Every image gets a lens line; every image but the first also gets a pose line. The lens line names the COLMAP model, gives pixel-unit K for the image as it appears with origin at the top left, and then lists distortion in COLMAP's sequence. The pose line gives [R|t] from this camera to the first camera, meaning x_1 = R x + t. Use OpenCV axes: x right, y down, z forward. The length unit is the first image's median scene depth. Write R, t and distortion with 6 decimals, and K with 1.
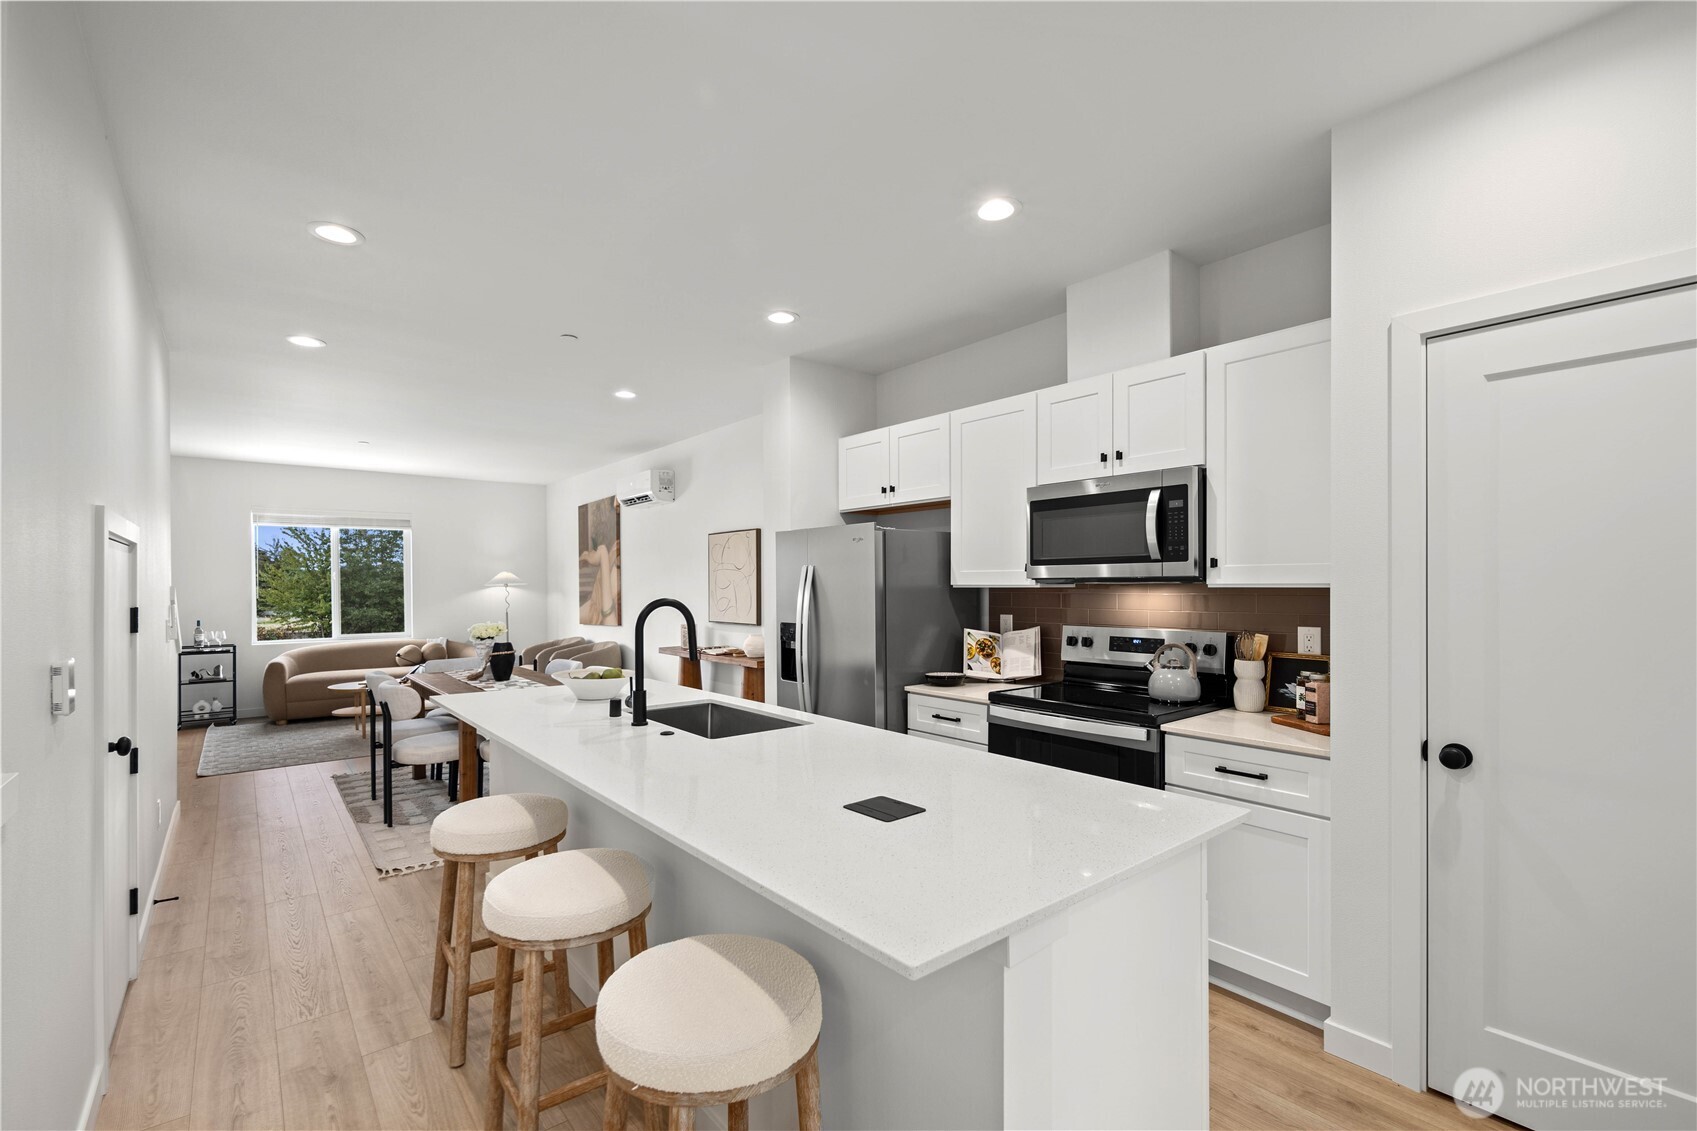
lens RADIAL K [[737.1, 0, 850.2], [0, 737.1, 618.2], [0, 0, 1]] dist [-0.010403, -0.000403]
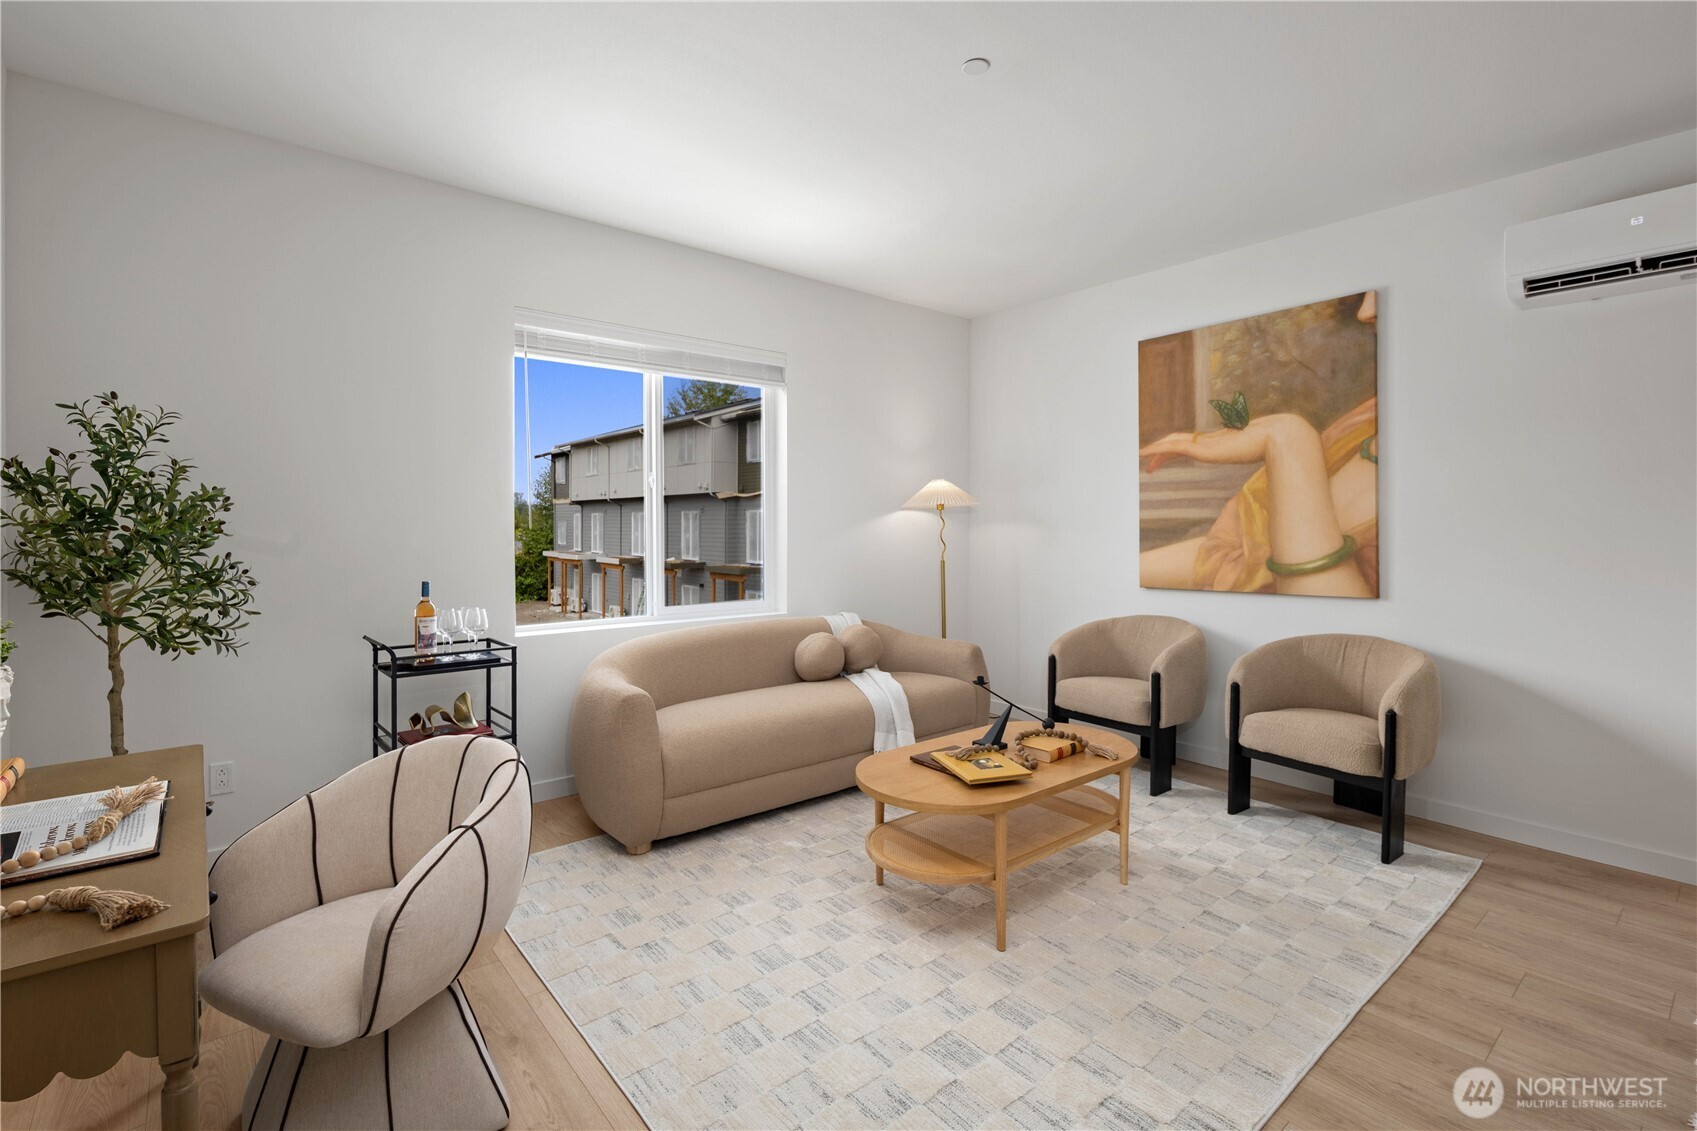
lens RADIAL K [[776.8, 0, 838.0], [0, 776.8, 561.9], [0, 0, 1]] dist [0.000697, 0.000301]
pose [[0.999834, 0.010300, -0.015039, -0.582440], [-0.010231, 0.999937, 0.004689, -0.010027], [0.015086, -0.004534, 0.999876, 0.518046]]
